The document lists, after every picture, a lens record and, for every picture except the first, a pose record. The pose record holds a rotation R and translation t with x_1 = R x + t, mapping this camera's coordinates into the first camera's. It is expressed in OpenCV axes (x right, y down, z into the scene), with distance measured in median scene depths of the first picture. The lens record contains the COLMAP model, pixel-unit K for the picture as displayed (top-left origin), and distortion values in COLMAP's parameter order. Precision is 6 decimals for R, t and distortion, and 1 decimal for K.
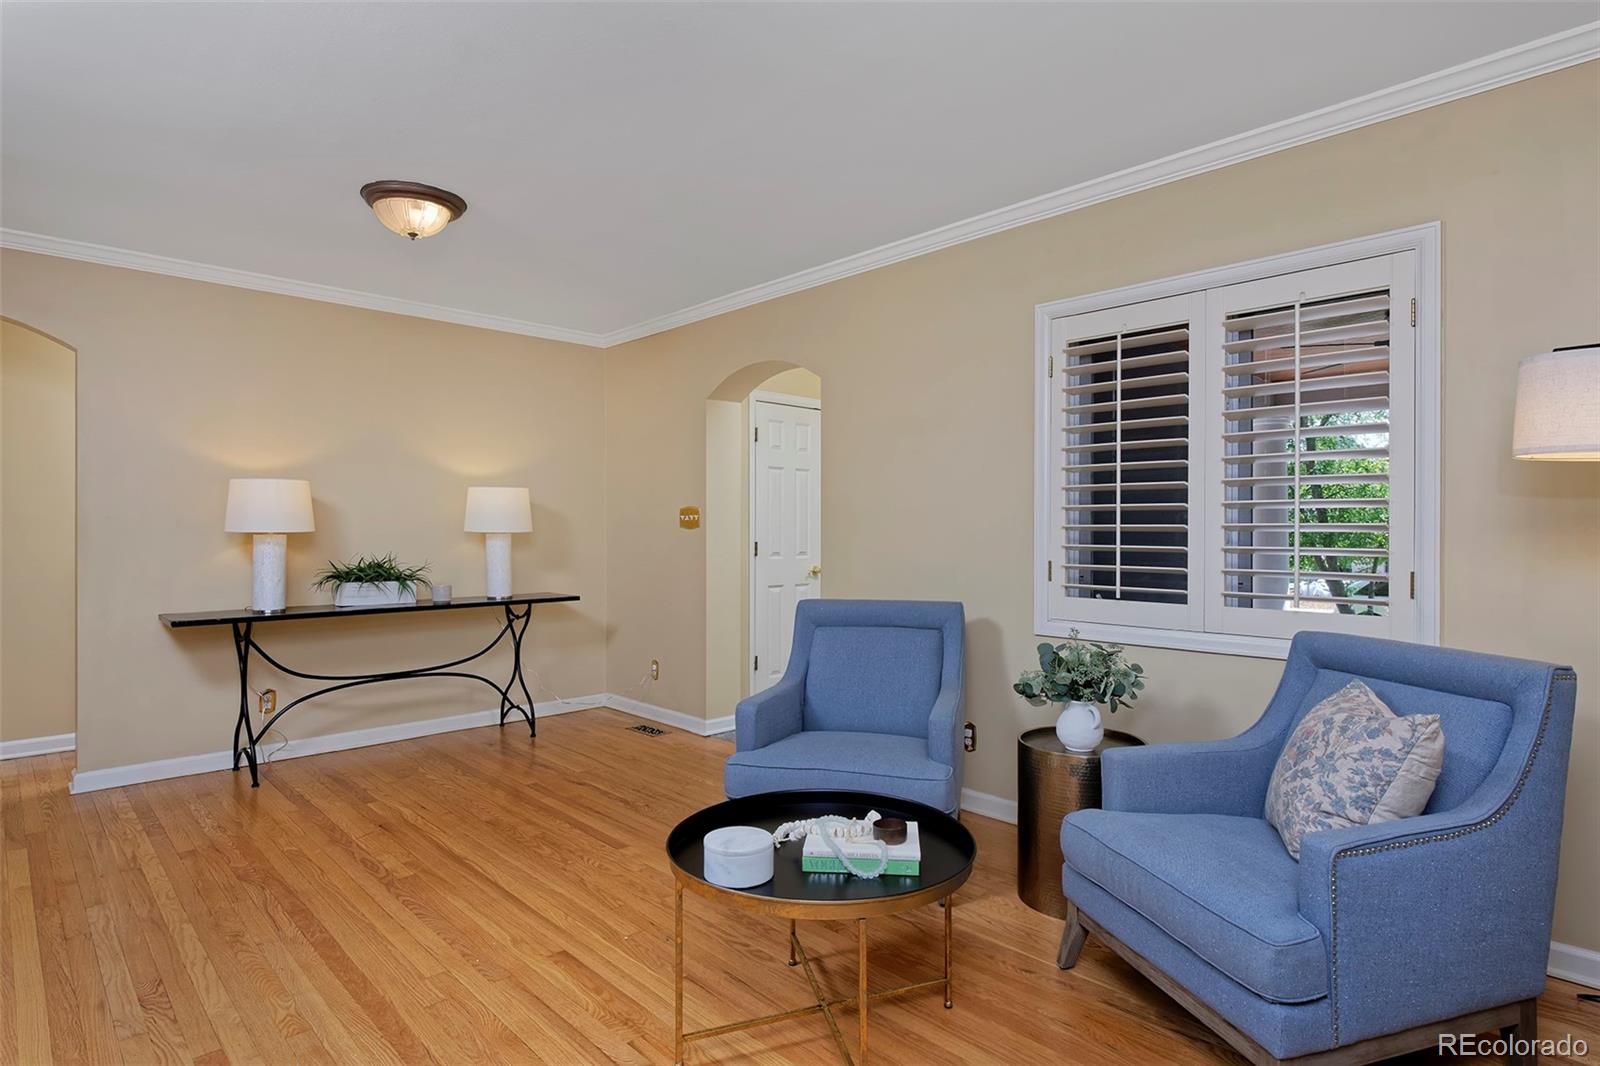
lens RADIAL K [[859.5, 0, 800.0], [0, 859.5, 533.0], [0, 0, 1]] dist [-0.003486, -0.000605]
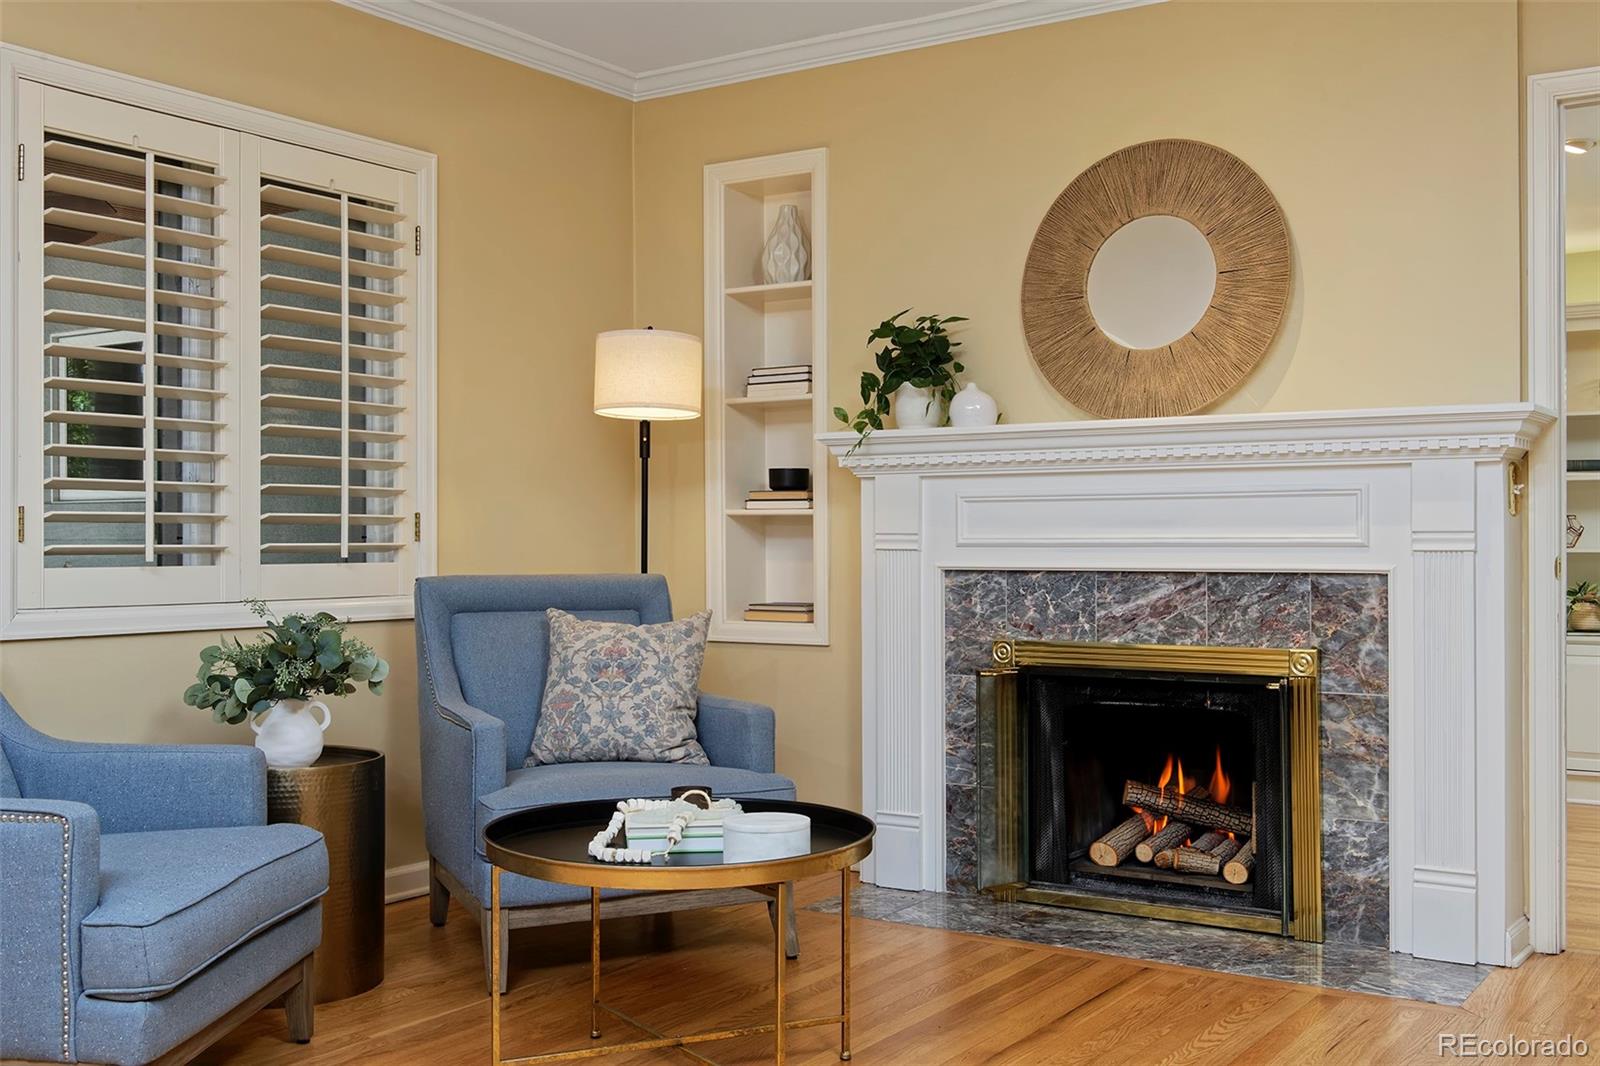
lens RADIAL K [[1669.7, 0, 800.0], [0, 1669.7, 533.0], [0, 0, 1]] dist [-0.004621, 0.003883]
pose [[-0.215251, 0.003932, 0.976551, -1.326783], [0.006437, 0.999976, -0.002608, 0.081169], [-0.976538, 0.005725, -0.215271, 1.088823]]
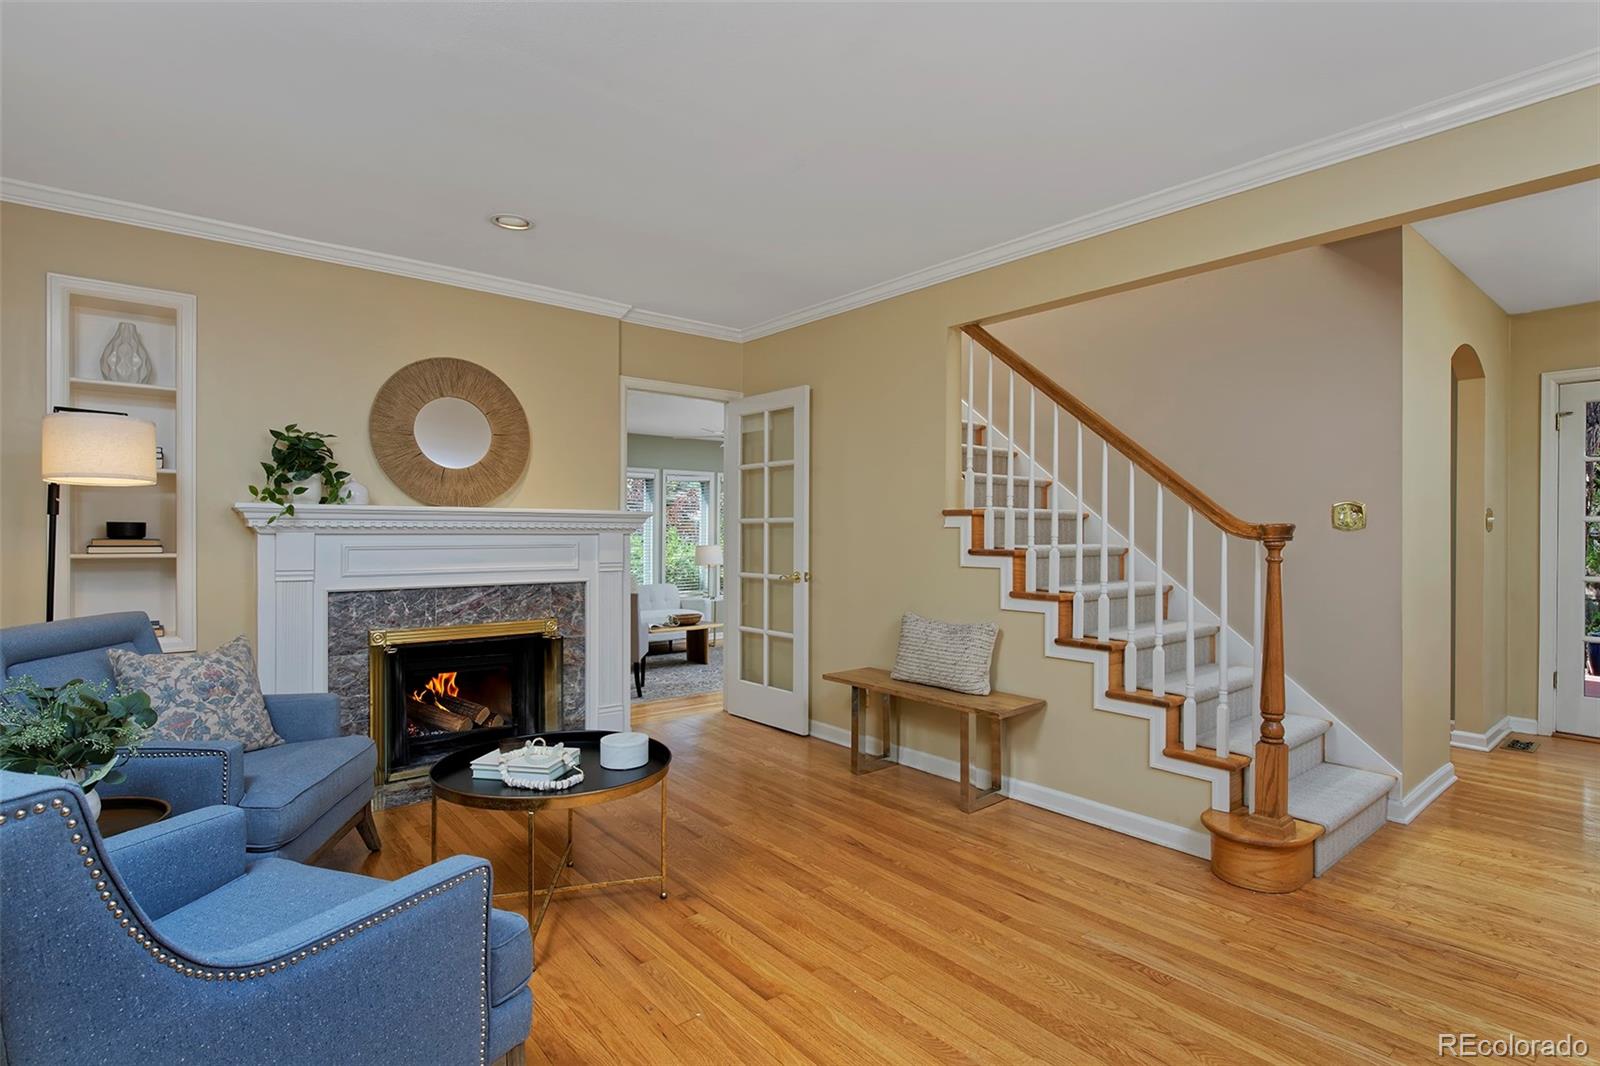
lens RADIAL K [[799.2, 0, 800.0], [0, 799.2, 533.0], [0, 0, 1]] dist [0.001483, 0.000290]
pose [[-0.997327, -0.003005, 0.073001, -0.399331], [-0.002571, 0.999978, 0.006042, -0.006265], [-0.073017, 0.005838, -0.997314, 1.977091]]
